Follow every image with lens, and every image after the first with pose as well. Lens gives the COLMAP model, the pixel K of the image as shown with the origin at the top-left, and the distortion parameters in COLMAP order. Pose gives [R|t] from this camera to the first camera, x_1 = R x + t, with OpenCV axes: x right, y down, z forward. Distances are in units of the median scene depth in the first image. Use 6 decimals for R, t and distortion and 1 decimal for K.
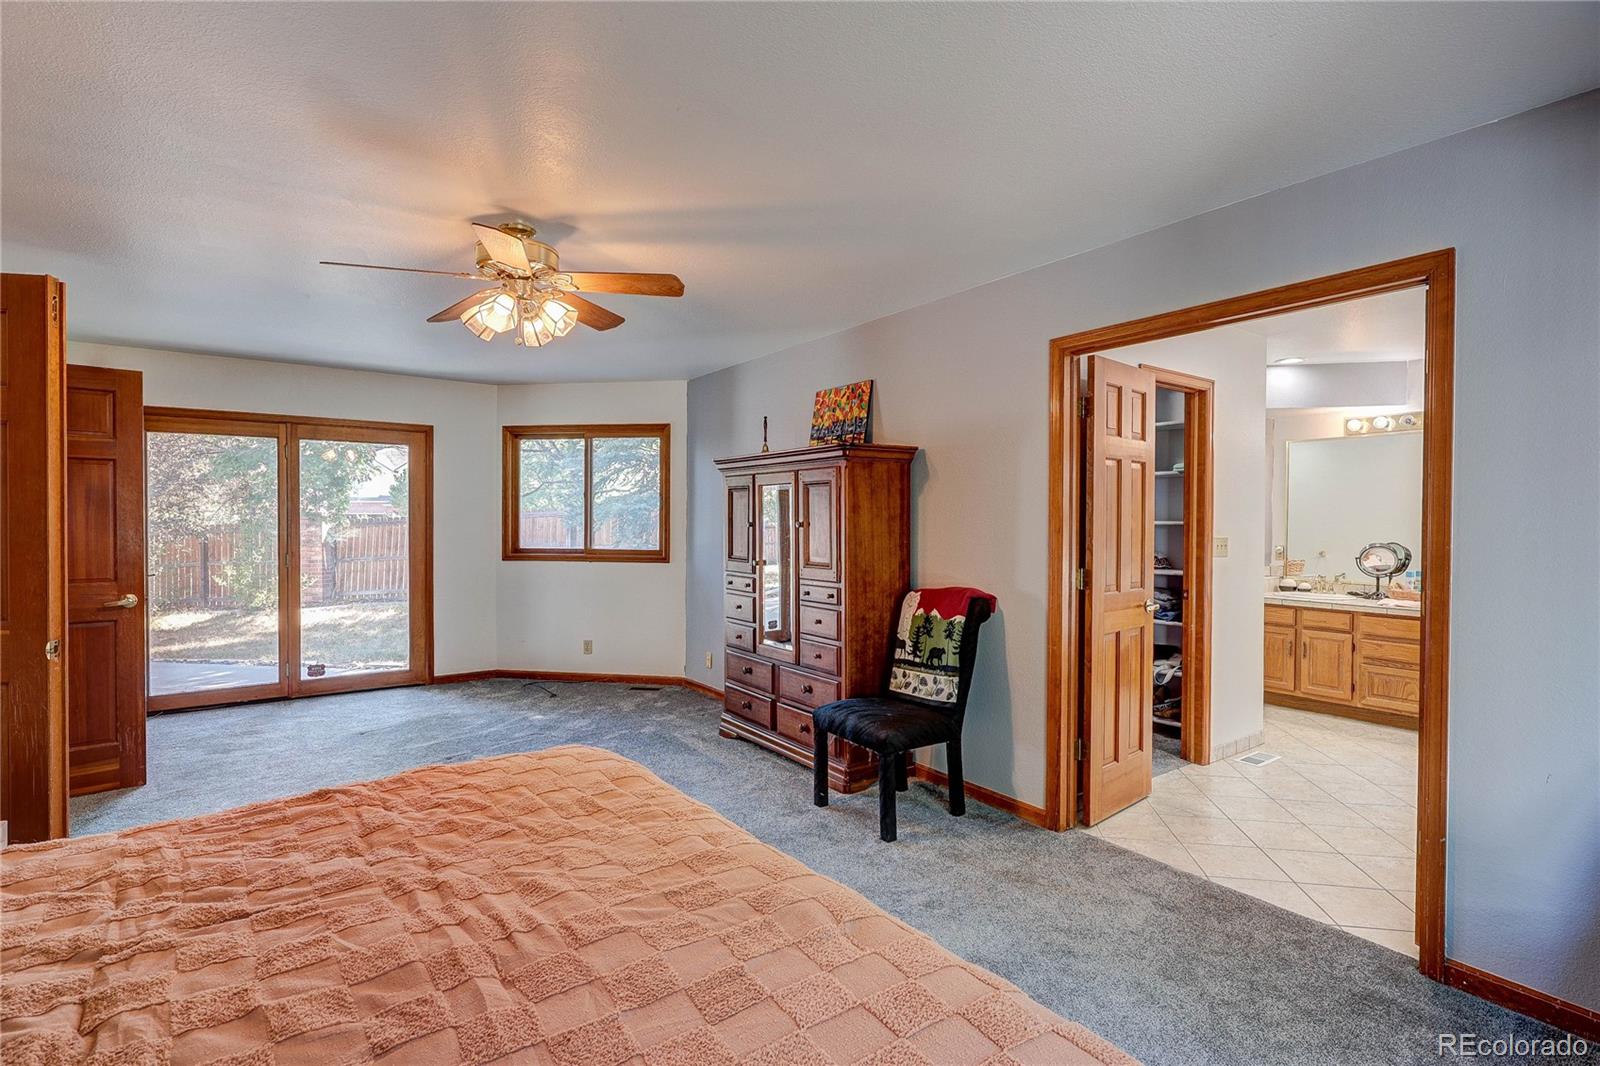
lens RADIAL K [[757.2, 0, 799.7], [0, 757.2, 508.8], [0, 0, 1]] dist [-0.004858, 0.000902]
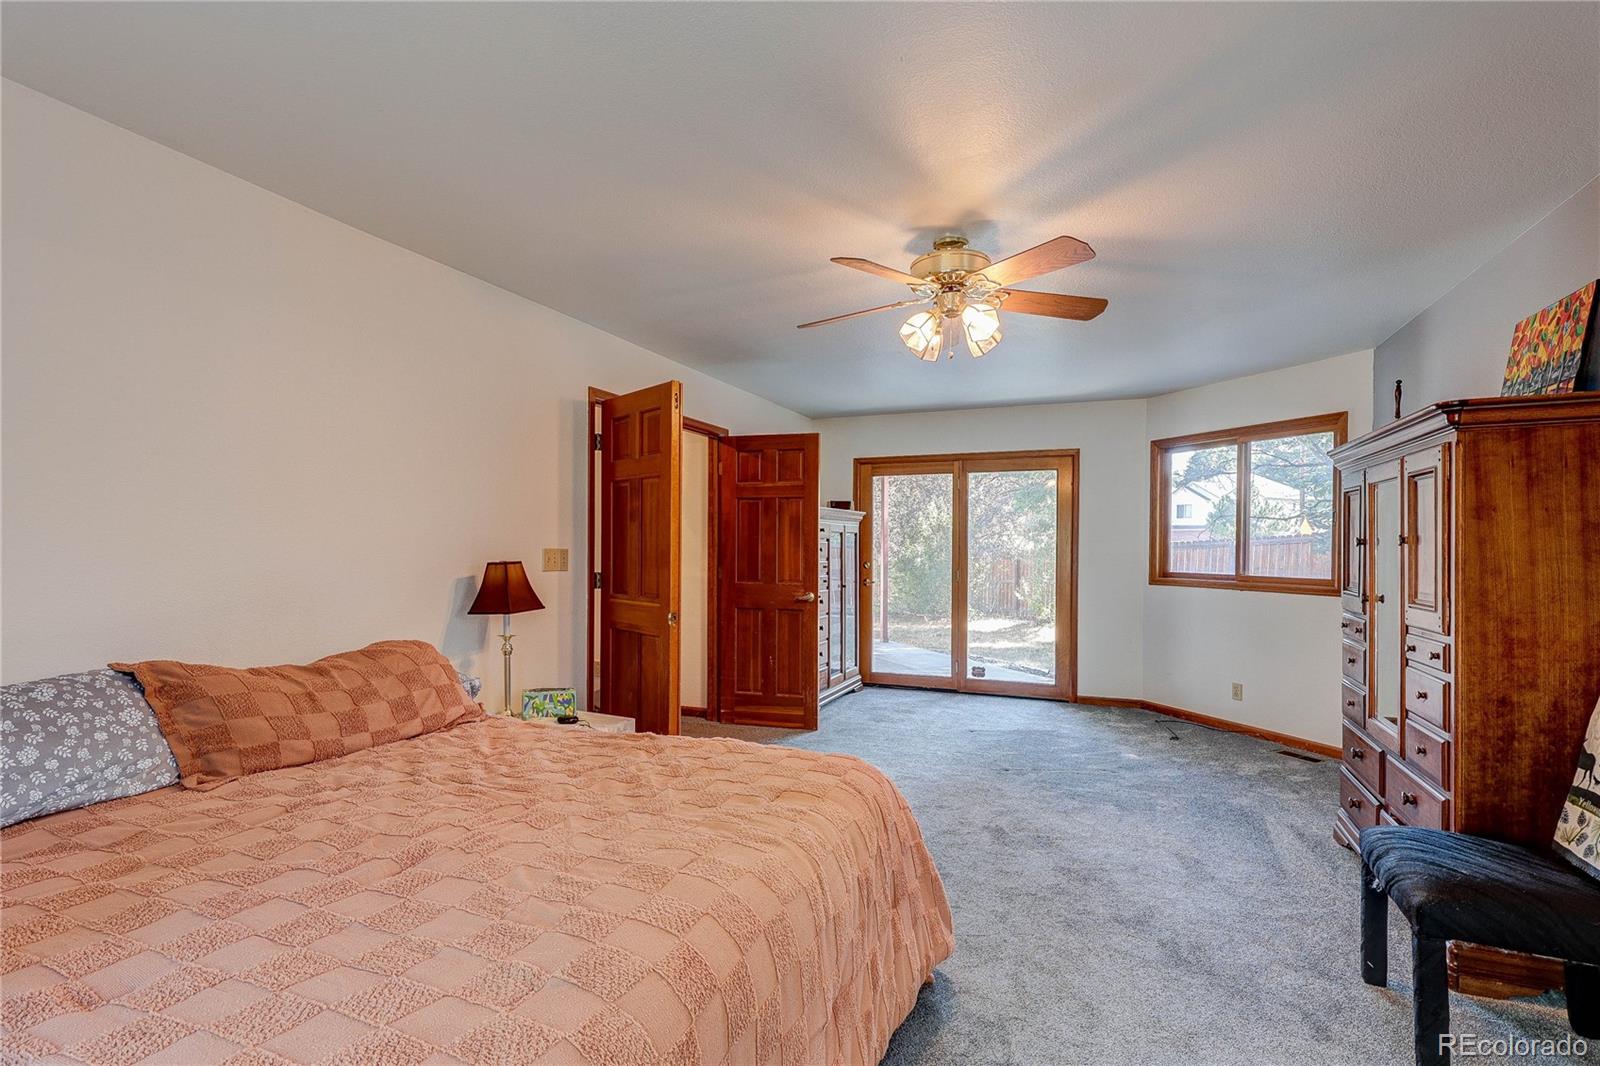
lens RADIAL K [[751.5, 0, 800.0], [0, 751.5, 533.0], [0, 0, 1]] dist [-0.004265, 0.000954]
pose [[0.525228, -0.014491, -0.850838, 0.246002], [0.009897, 0.999891, -0.010920, 0.015195], [0.850904, -0.002685, 0.525315, 0.209780]]
